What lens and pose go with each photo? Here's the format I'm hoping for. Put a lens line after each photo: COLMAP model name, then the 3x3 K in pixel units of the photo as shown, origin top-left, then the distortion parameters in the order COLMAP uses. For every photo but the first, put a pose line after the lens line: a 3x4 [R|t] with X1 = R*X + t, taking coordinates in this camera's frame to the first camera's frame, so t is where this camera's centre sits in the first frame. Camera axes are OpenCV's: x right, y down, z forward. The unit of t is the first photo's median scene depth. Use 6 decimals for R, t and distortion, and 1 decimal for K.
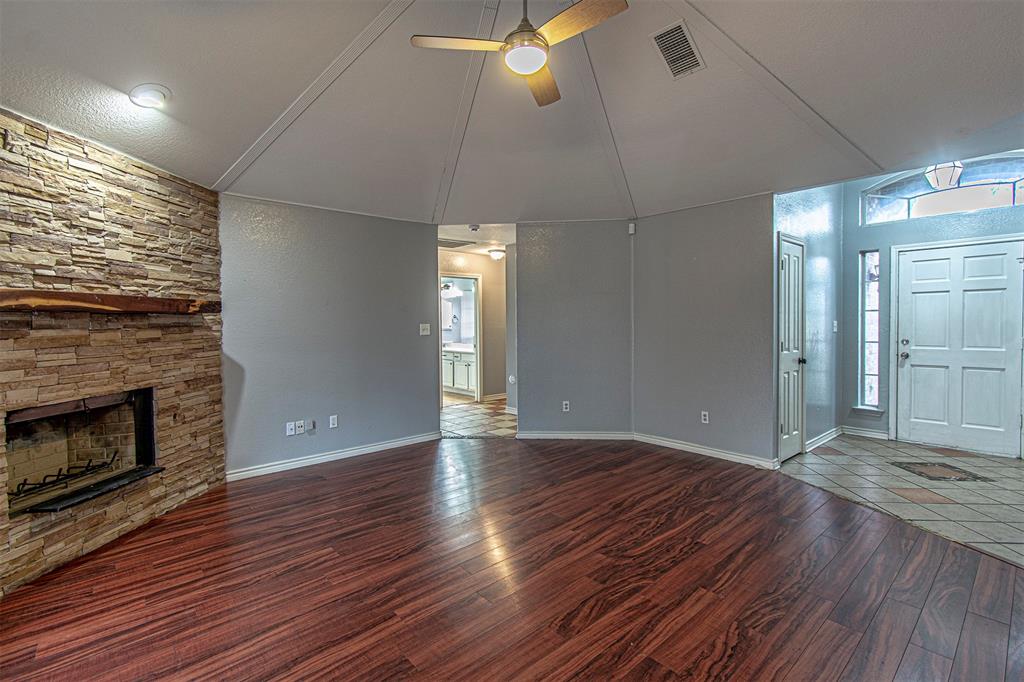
lens RADIAL K [[454.8, 0, 510.5], [0, 454.8, 335.3], [0, 0, 1]] dist [0.008867, -0.003331]
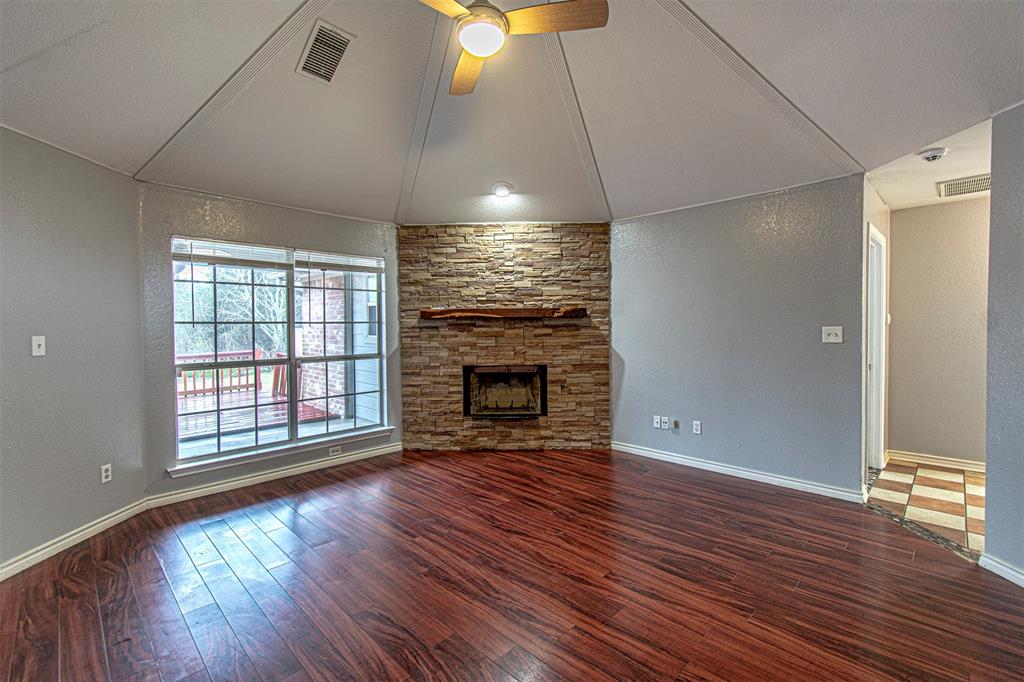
lens RADIAL K [[454.8, 0, 525.8], [0, 454.8, 334.4], [0, 0, 1]] dist [0.008867, -0.003331]
pose [[0.089513, 0.032182, -0.995466, 0.807771], [-0.024092, 0.999255, 0.030138, -0.039563], [0.995694, 0.021285, 0.090222, 0.848203]]
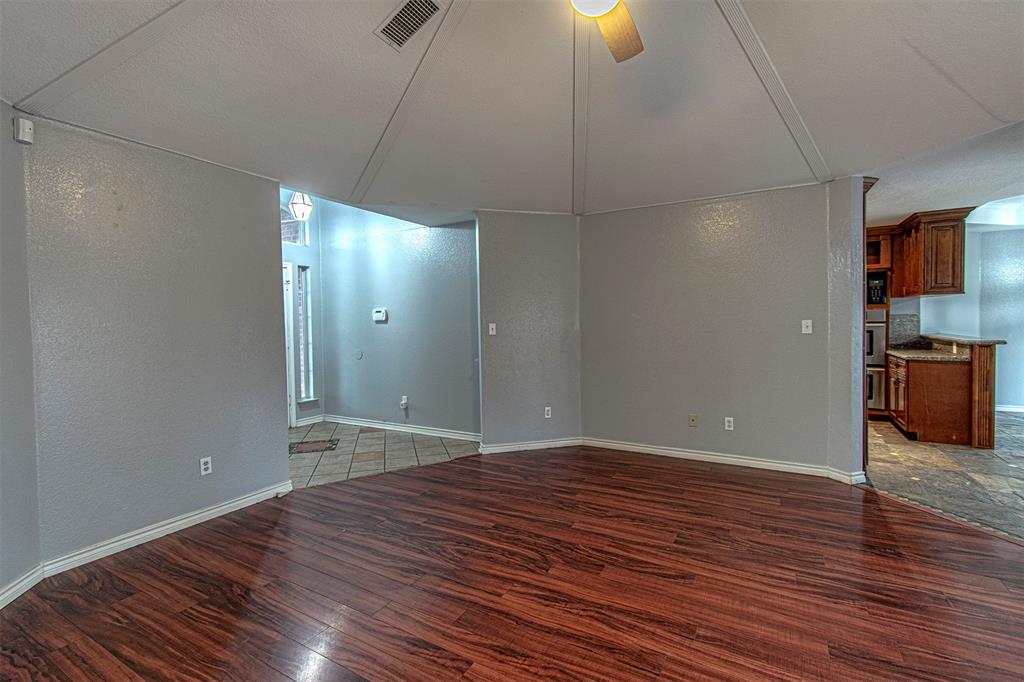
lens RADIAL K [[454.8, 0, 508.9], [0, 454.8, 340.9], [0, 0, 1]] dist [0.008867, -0.003331]
pose [[-0.302759, -0.027875, 0.952659, -0.583218], [0.046028, 0.997978, 0.043829, -0.032434], [-0.951955, 0.057118, -0.300864, 1.188300]]
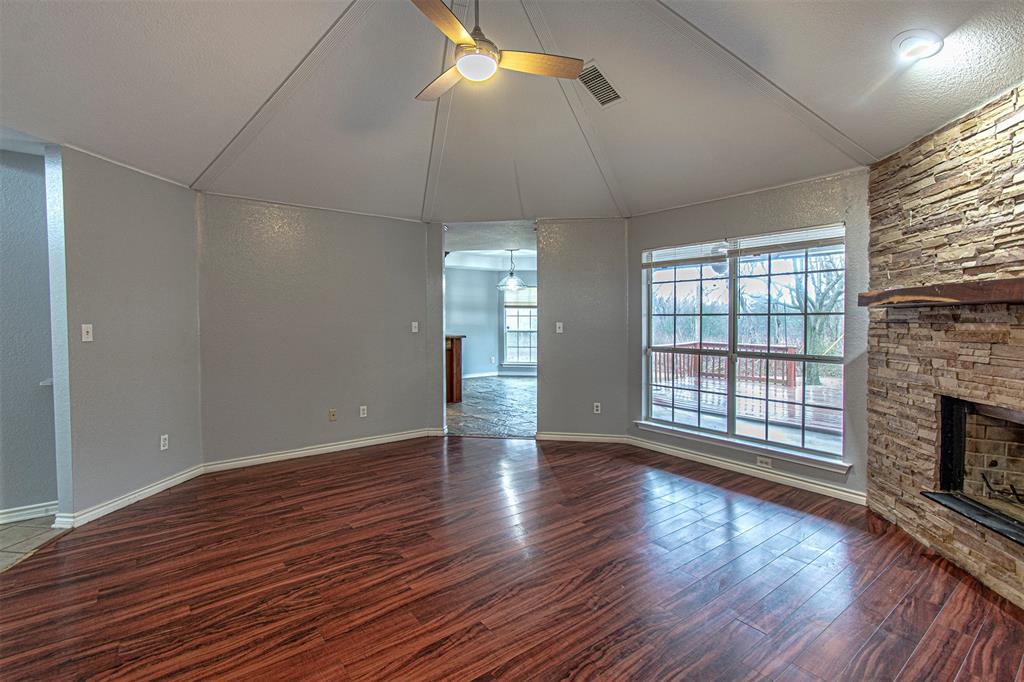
lens RADIAL K [[481.1, 0, 498.0], [0, 481.1, 335.3], [0, 0, 1]] dist [-0.001047, -0.000809]
pose [[-0.995509, 0.008200, 0.094310, -0.094739], [0.014171, 0.997924, 0.062817, -0.054599], [-0.093599, 0.063871, -0.993559, 1.769018]]
